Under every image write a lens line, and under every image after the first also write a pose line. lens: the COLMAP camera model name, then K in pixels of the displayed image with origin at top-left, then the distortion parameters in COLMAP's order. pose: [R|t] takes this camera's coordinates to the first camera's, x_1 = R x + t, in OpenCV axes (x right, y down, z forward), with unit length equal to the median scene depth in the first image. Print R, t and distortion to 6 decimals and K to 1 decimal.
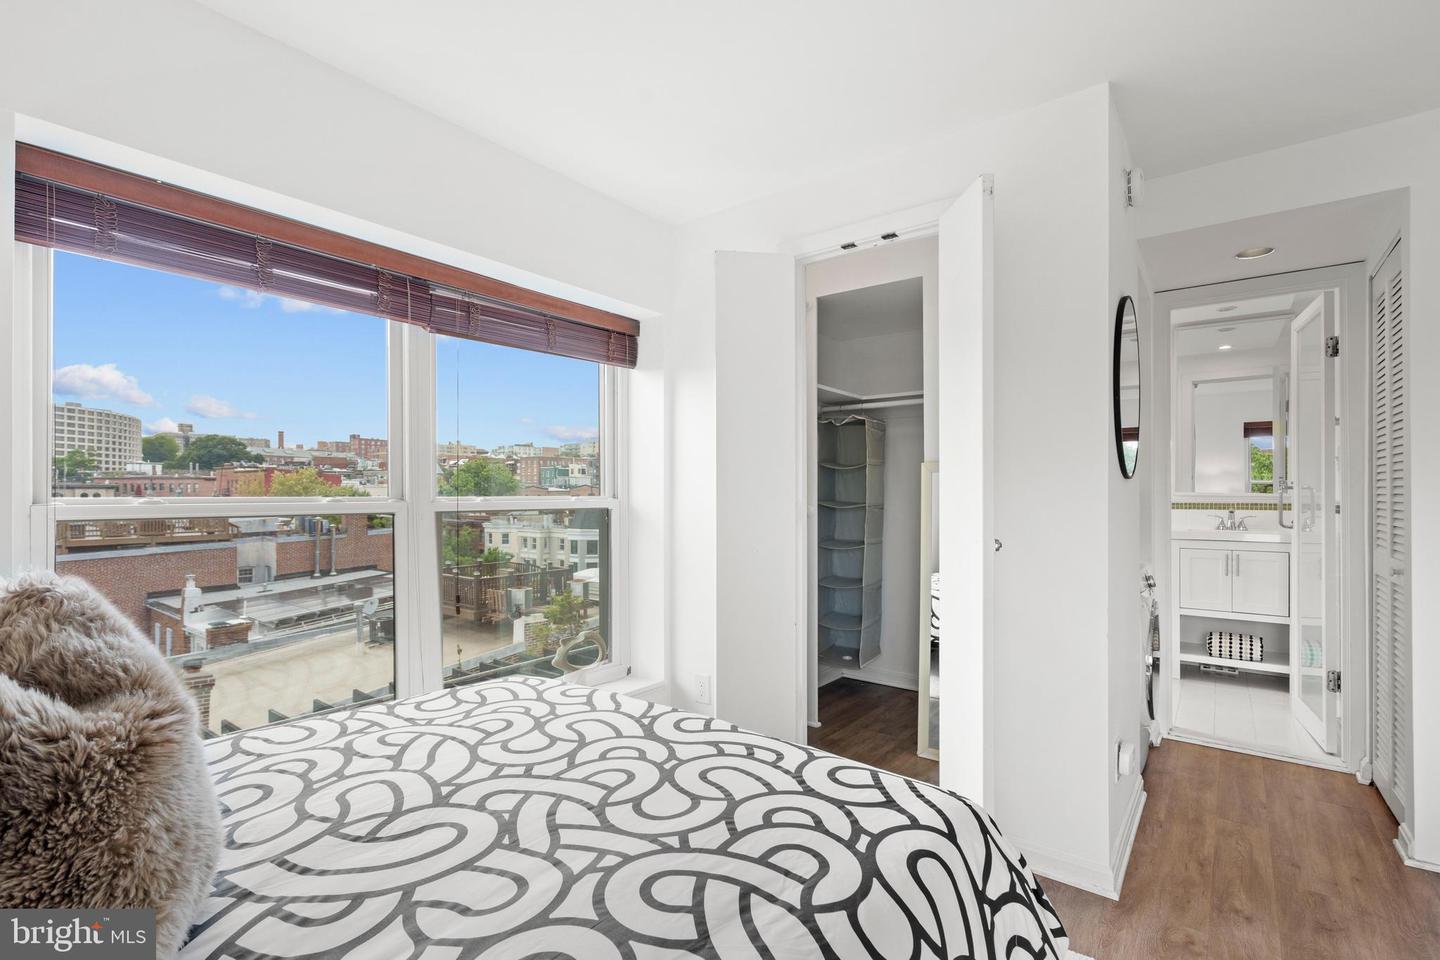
lens RADIAL K [[663.2, 0, 714.8], [0, 663.2, 497.9], [0, 0, 1]] dist [0.001351, -0.000781]
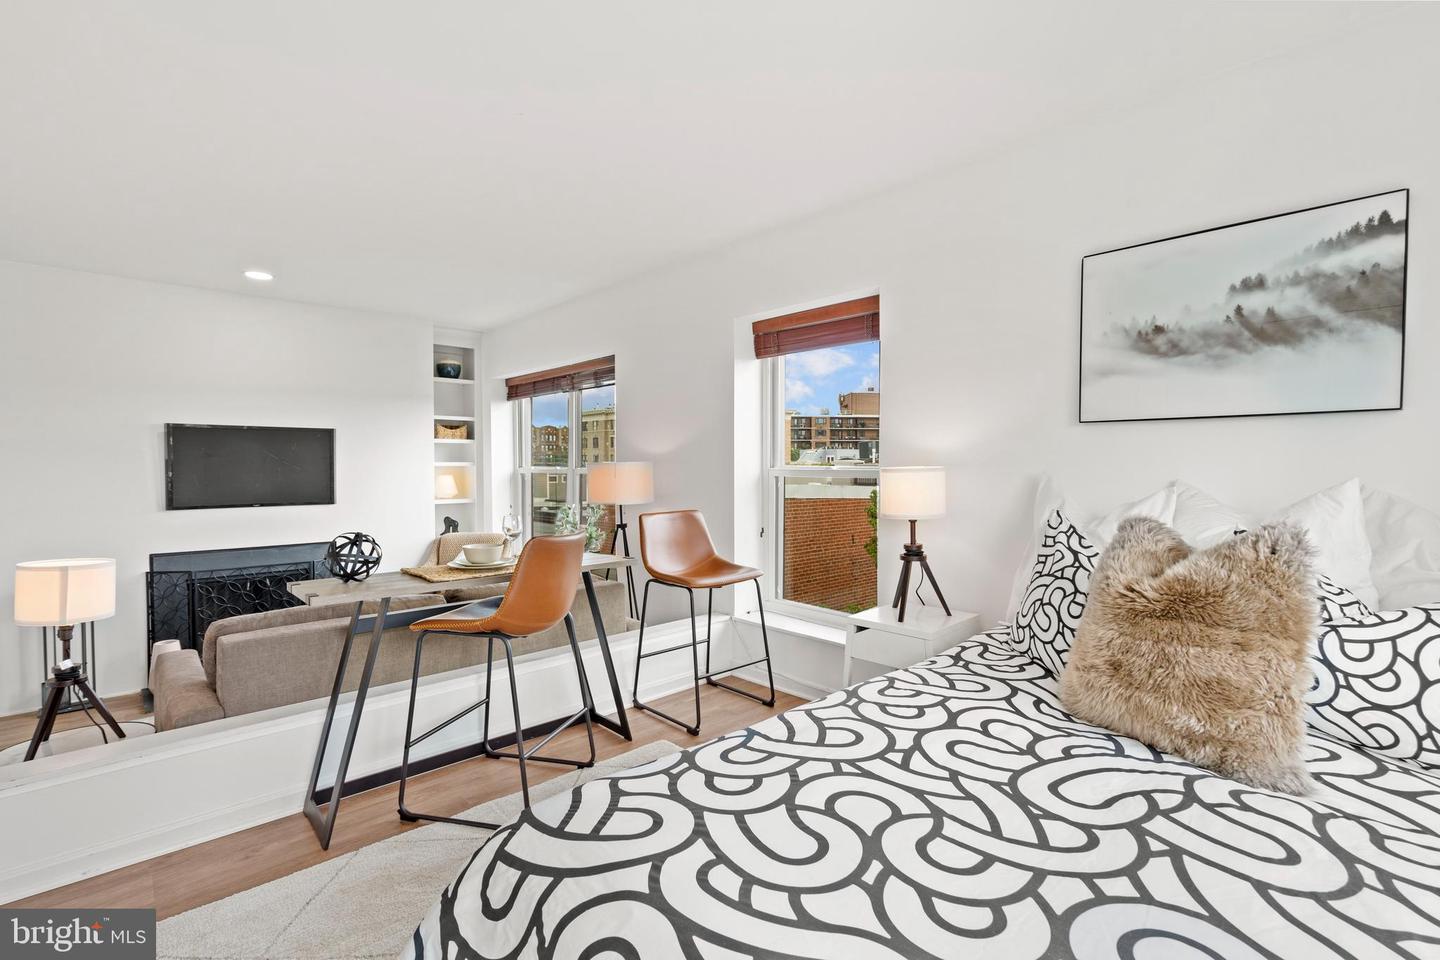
lens RADIAL K [[654.6, 0, 717.4], [0, 654.6, 480.9], [0, 0, 1]] dist [0.000205, 0.000314]
pose [[-0.987364, -0.000971, 0.158463, -0.014889], [0.003748, 0.999558, 0.029480, -0.009436], [-0.158421, 0.029701, -0.986925, 1.535538]]
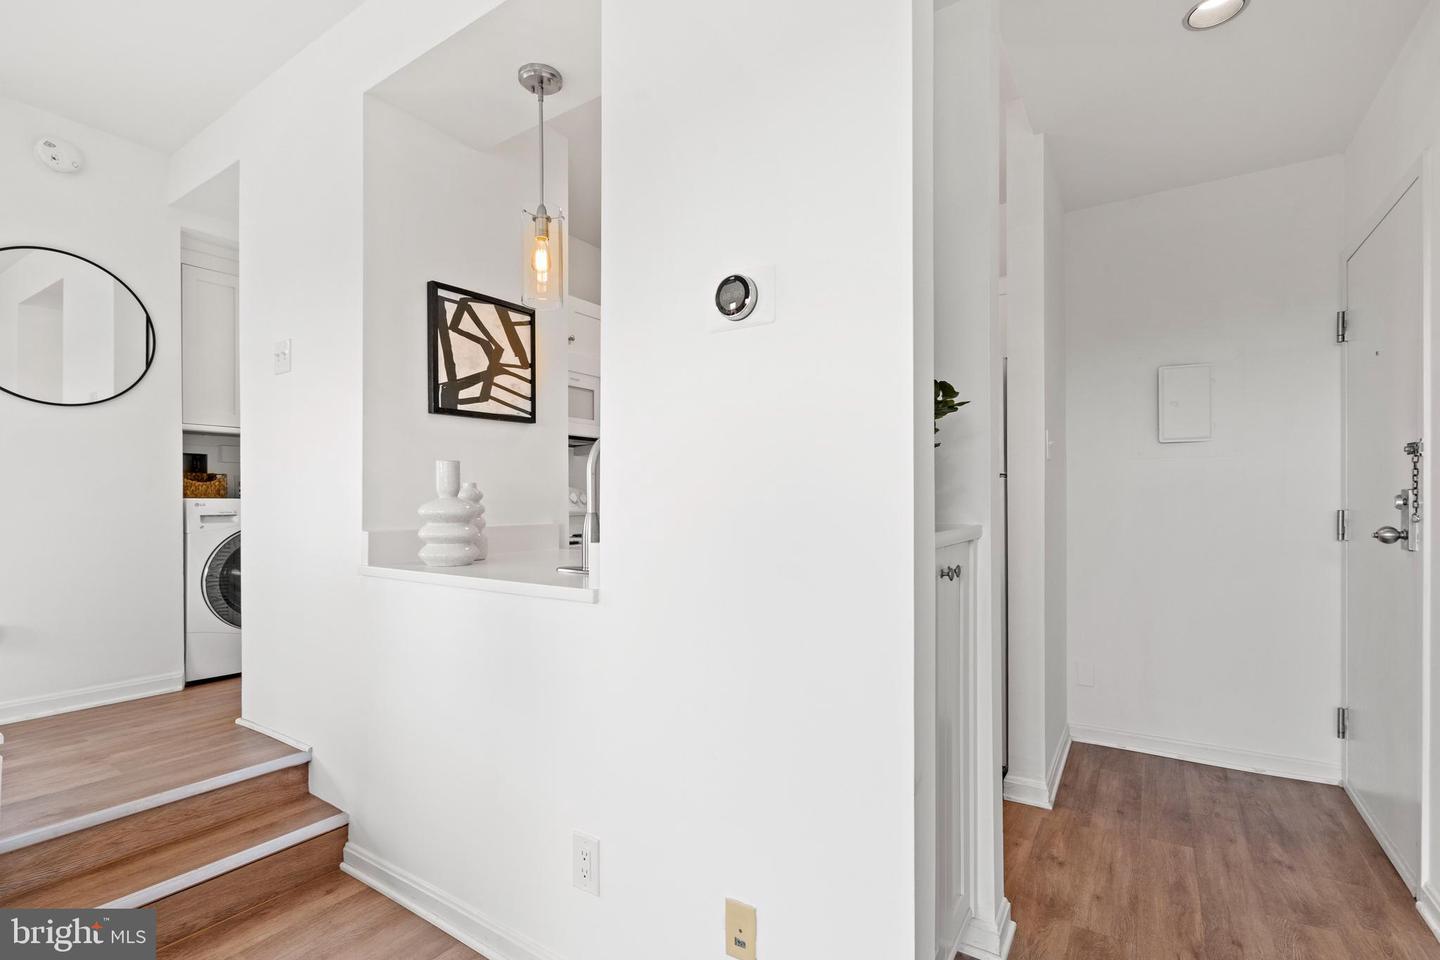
lens RADIAL K [[663.2, 0, 714.8], [0, 663.2, 497.9], [0, 0, 1]] dist [0.001351, -0.000781]
pose [[0.997770, -0.002781, 0.066683, 2.520689], [0.003082, 0.999986, -0.004412, 0.209438], [-0.066670, 0.004607, 0.997764, -0.361945]]
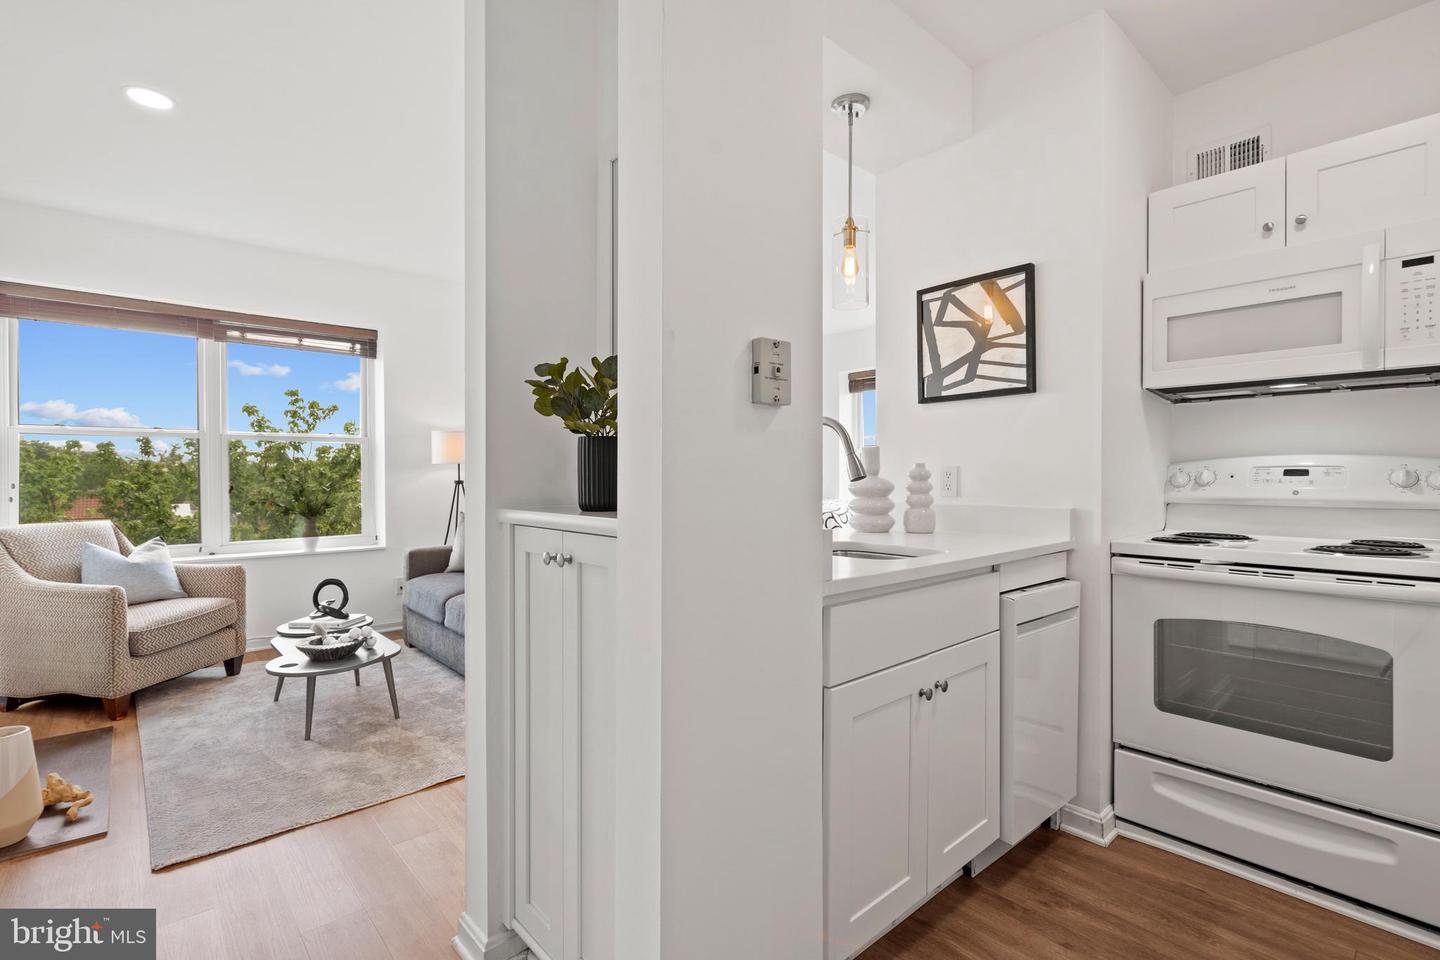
lens RADIAL K [[656.9, 0, 720.0], [0, 656.9, 480.0], [0, 0, 1]] dist [-0.002977, 0.000592]
pose [[-0.188837, 0.007716, -0.981978, 3.739277], [-0.004554, 0.999951, 0.008733, 0.196768], [0.981998, 0.006121, -0.188793, 0.941757]]
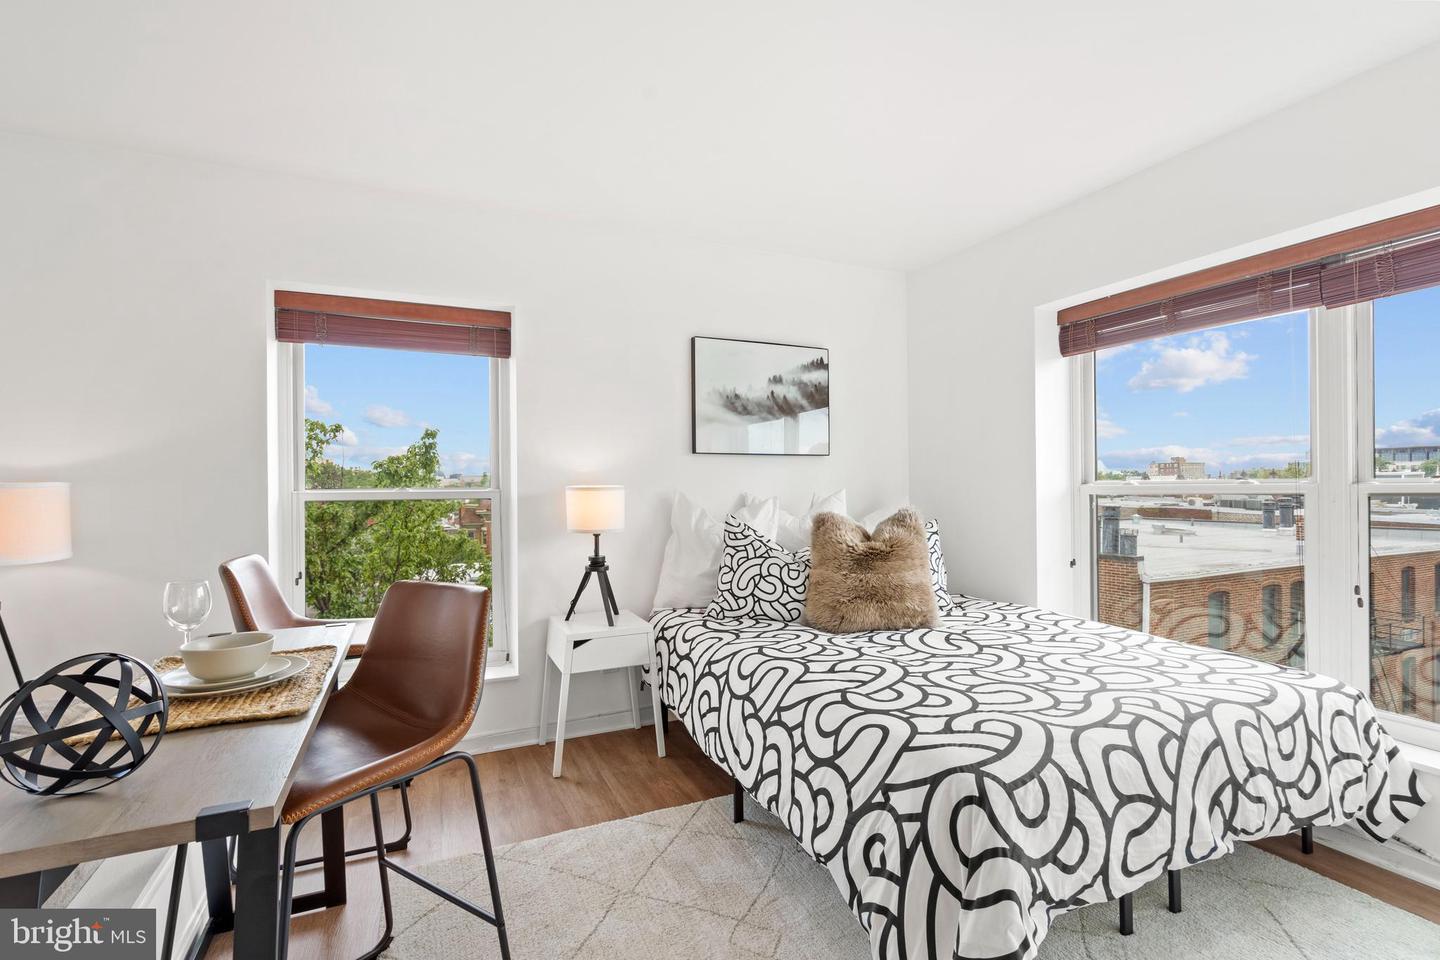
lens RADIAL K [[664.7, 0, 718.1], [0, 664.7, 486.3], [0, 0, 1]] dist [-0.001640, -0.000164]
pose [[-0.464416, 0.006124, -0.885596, 1.260522], [0.005553, 0.999977, 0.004003, 0.002422], [0.885600, -0.003059, -0.464439, 0.974713]]
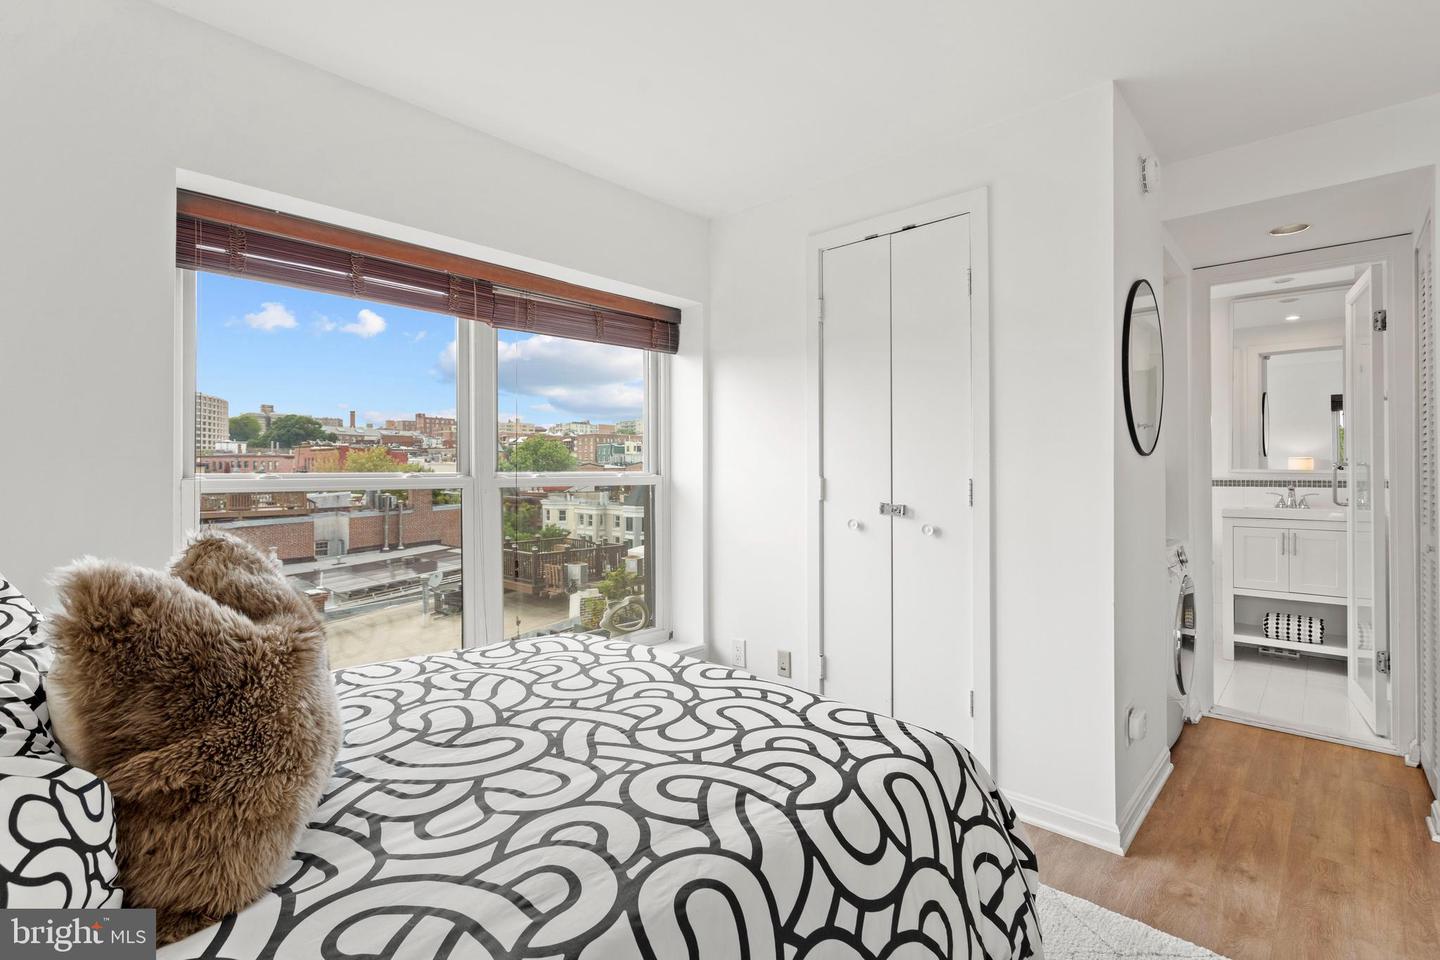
lens RADIAL K [[674.5, 0, 708.2], [0, 674.5, 472.7], [0, 0, 1]] dist [-0.001305, 0.000279]
pose [[0.995649, 0.000448, -0.093177, 0.063203], [-0.000807, 0.999992, -0.003816, 0.003514], [0.093174, 0.003874, 0.995642, -0.160955]]
